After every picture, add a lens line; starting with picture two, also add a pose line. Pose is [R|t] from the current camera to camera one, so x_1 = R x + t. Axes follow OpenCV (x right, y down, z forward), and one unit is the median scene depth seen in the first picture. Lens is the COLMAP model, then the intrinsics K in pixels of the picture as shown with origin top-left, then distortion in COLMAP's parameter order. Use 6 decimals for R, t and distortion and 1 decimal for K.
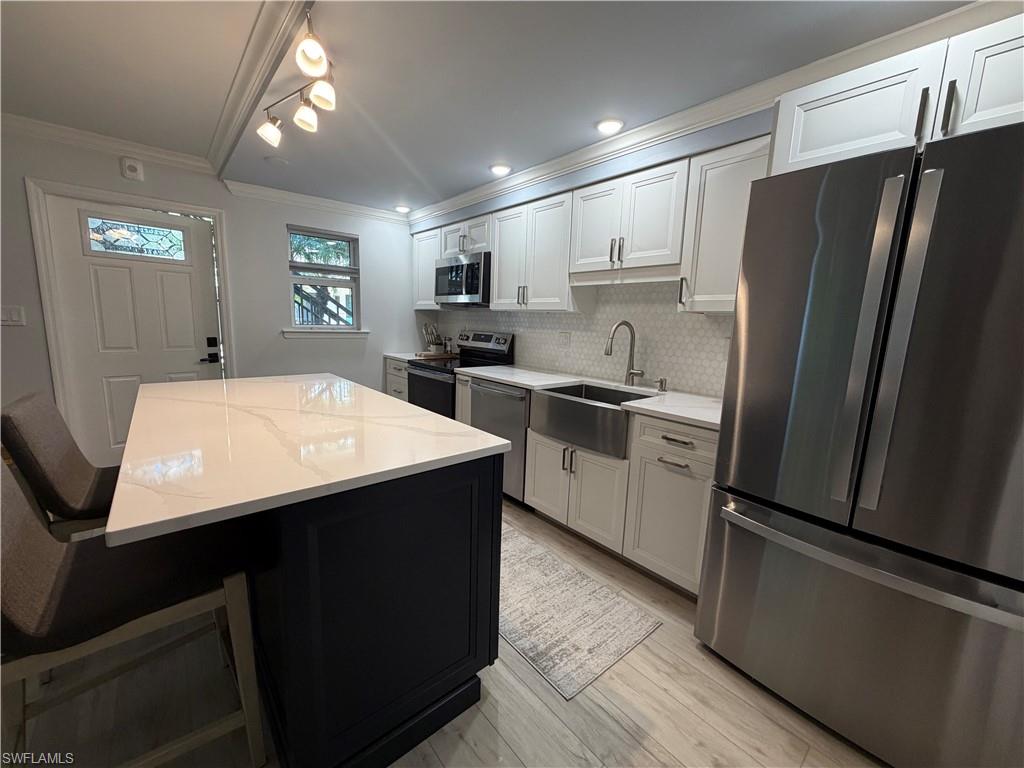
lens RADIAL K [[407.4, 0, 511.9], [0, 407.4, 382.4], [0, 0, 1]] dist [0.001730, -0.000475]
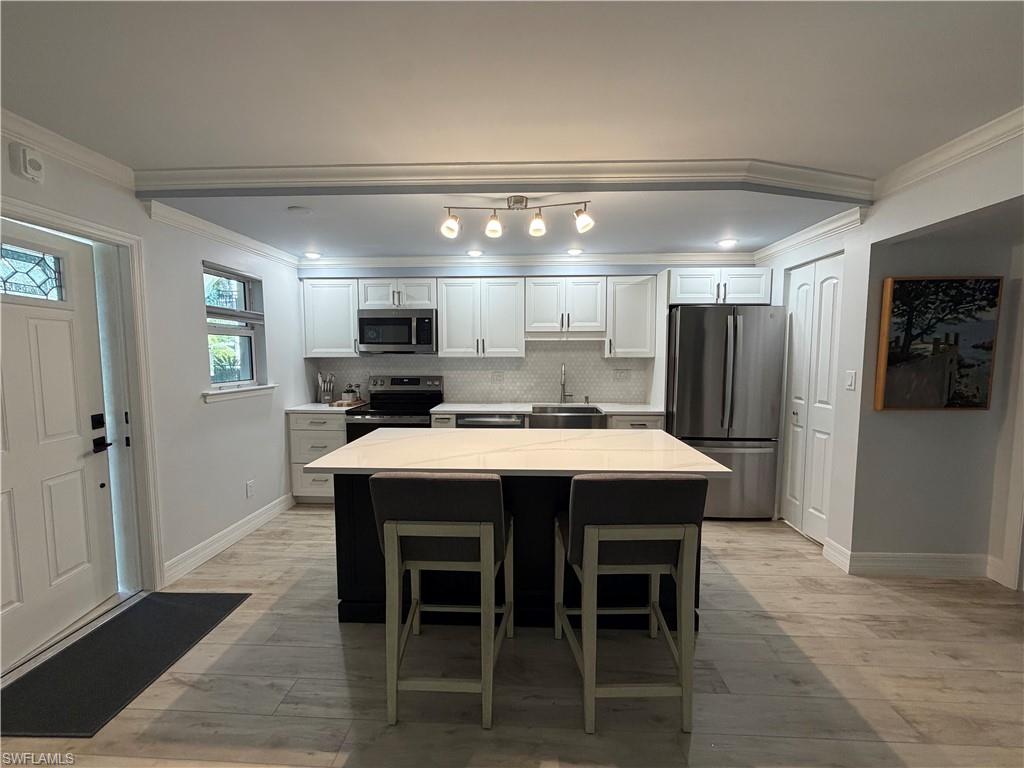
lens RADIAL K [[407.4, 0, 512.0], [0, 407.4, 385.8], [0, 0, 1]] dist [0.001730, -0.000475]
pose [[0.680038, -0.091129, 0.727491, -0.808764], [0.135907, 0.990717, -0.002940, -0.066895], [-0.720470, 0.100871, 0.686111, 0.048034]]
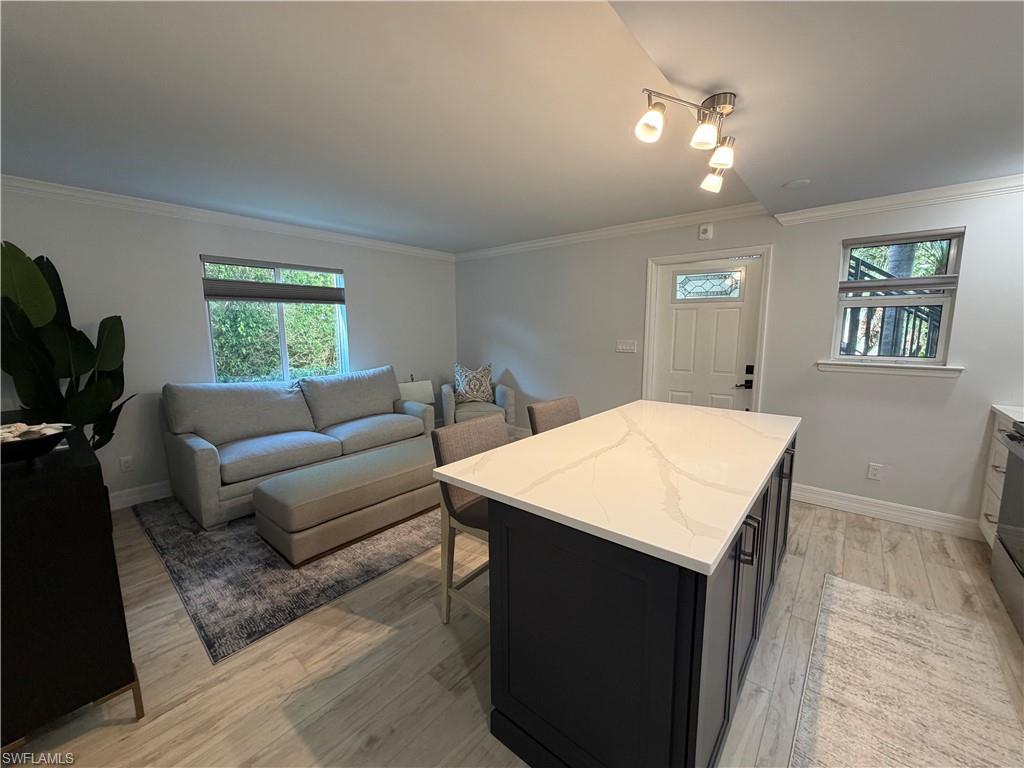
lens RADIAL K [[407.4, 0, 505.8], [0, 407.4, 383.2], [0, 0, 1]] dist [0.001730, -0.000475]
pose [[0.163008, 0.100896, -0.981452, 0.228381], [-0.140497, 0.986994, 0.078130, -0.061506], [0.976570, 0.125155, 0.175063, 0.205735]]
